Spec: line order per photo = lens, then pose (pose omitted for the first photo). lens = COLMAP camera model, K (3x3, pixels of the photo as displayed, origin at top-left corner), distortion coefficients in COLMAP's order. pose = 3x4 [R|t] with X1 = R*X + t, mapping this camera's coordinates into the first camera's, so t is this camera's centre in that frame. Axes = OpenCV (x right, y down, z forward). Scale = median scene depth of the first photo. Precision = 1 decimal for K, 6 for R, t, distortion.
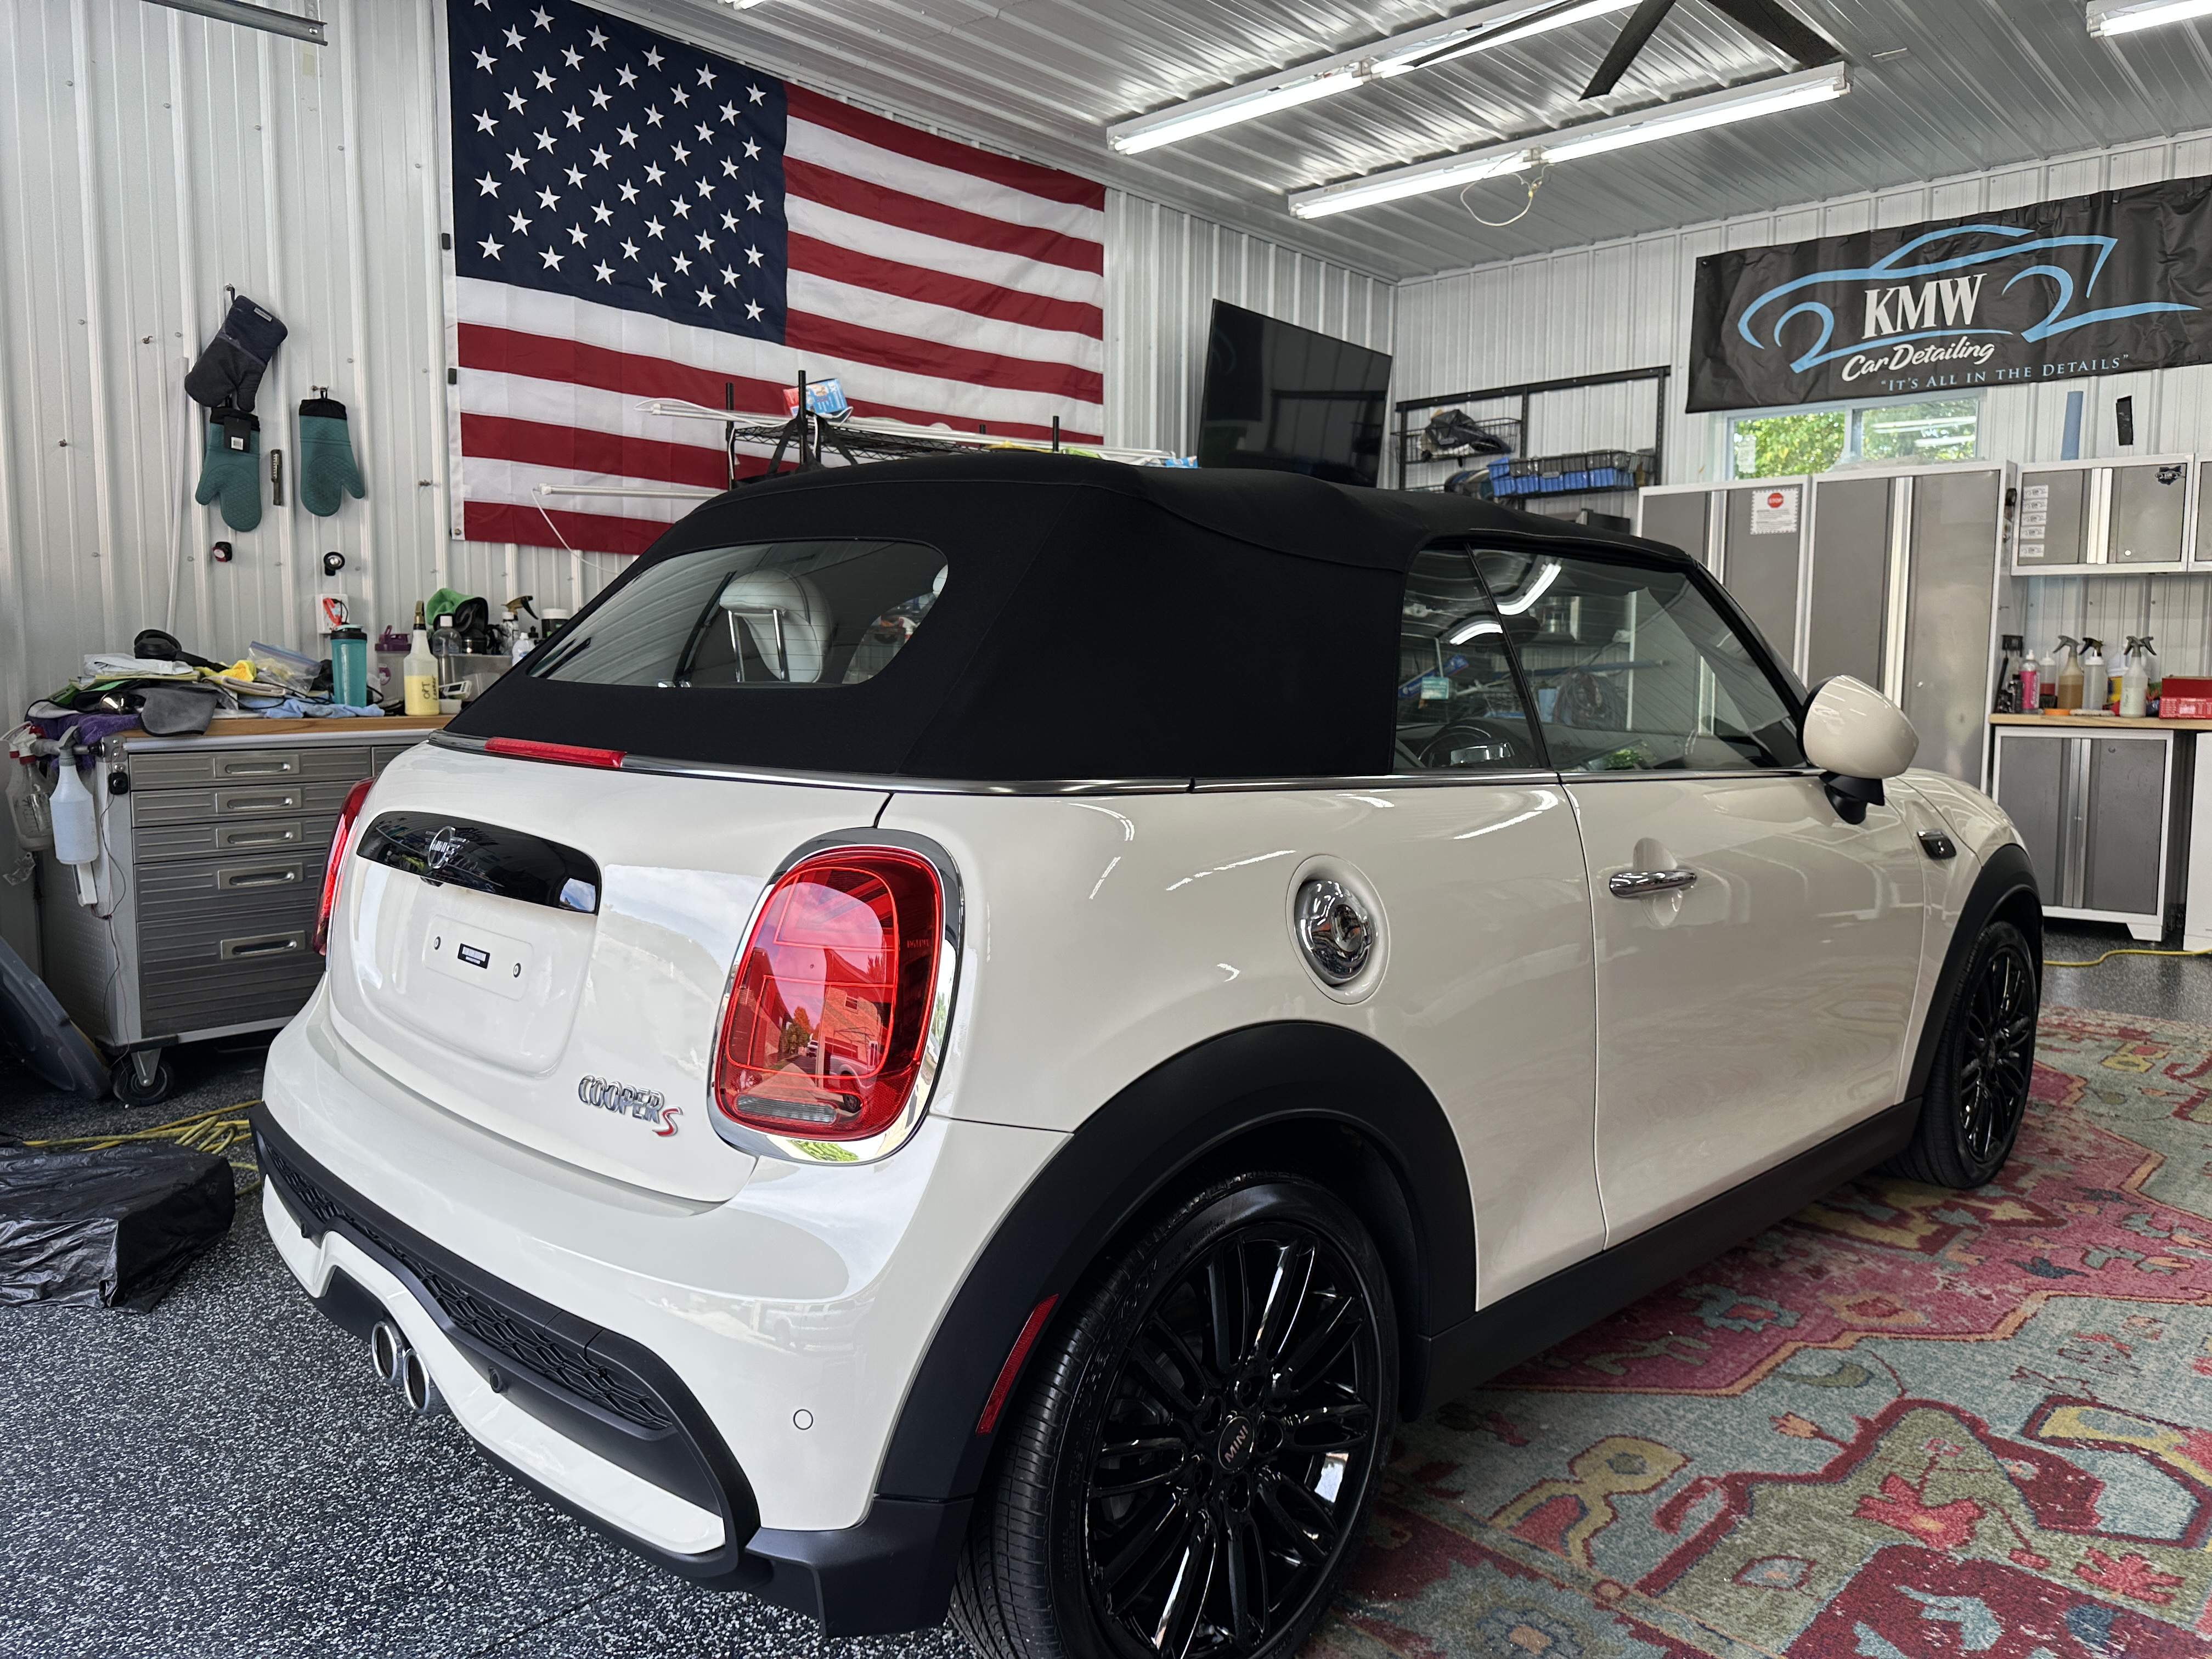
lens RADIAL K [[1578.2, 0, 1113.5], [0, 1578.2, 817.1], [0, 0, 1]] dist [0.000786, -0.004184]
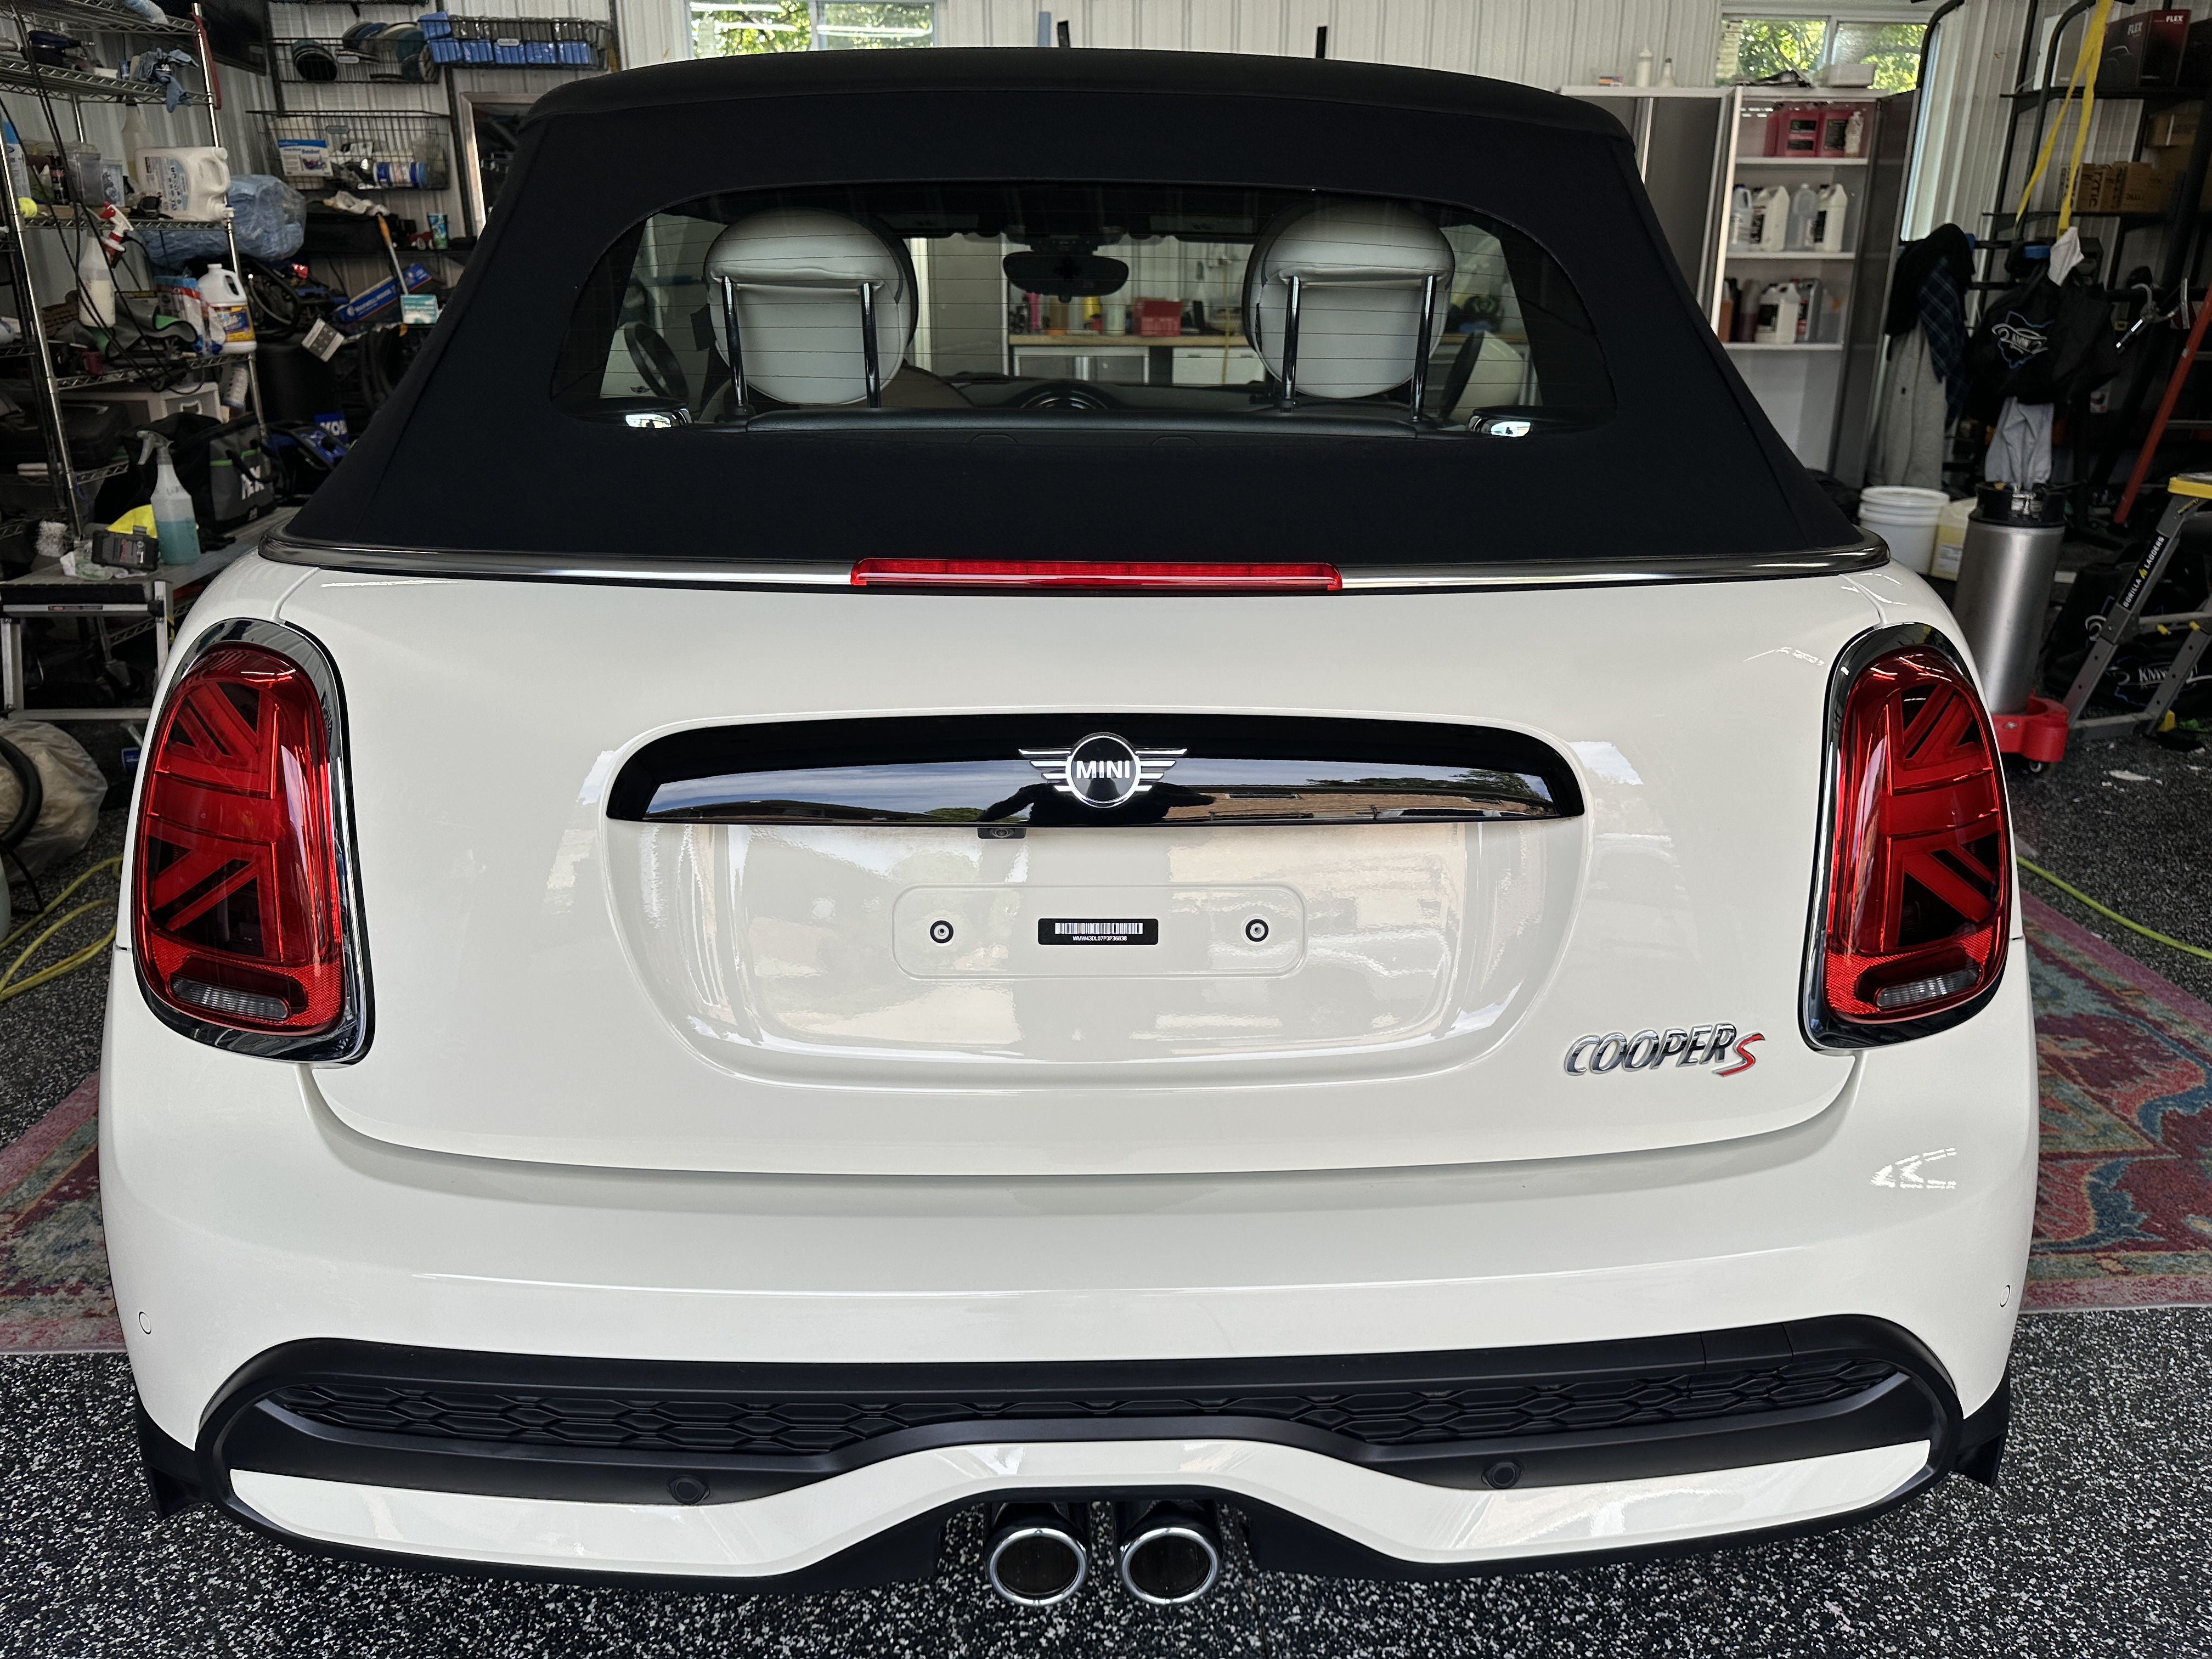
lens RADIAL K [[1578.2, 0, 1110.7], [0, 1578.2, 836.8], [0, 0, 1]] dist [0.000786, -0.004184]
pose [[0.670940, -0.246016, 0.699511, -0.267738], [0.058039, 0.957887, 0.281217, -0.038621], [-0.739237, -0.148081, 0.656963, 0.196127]]
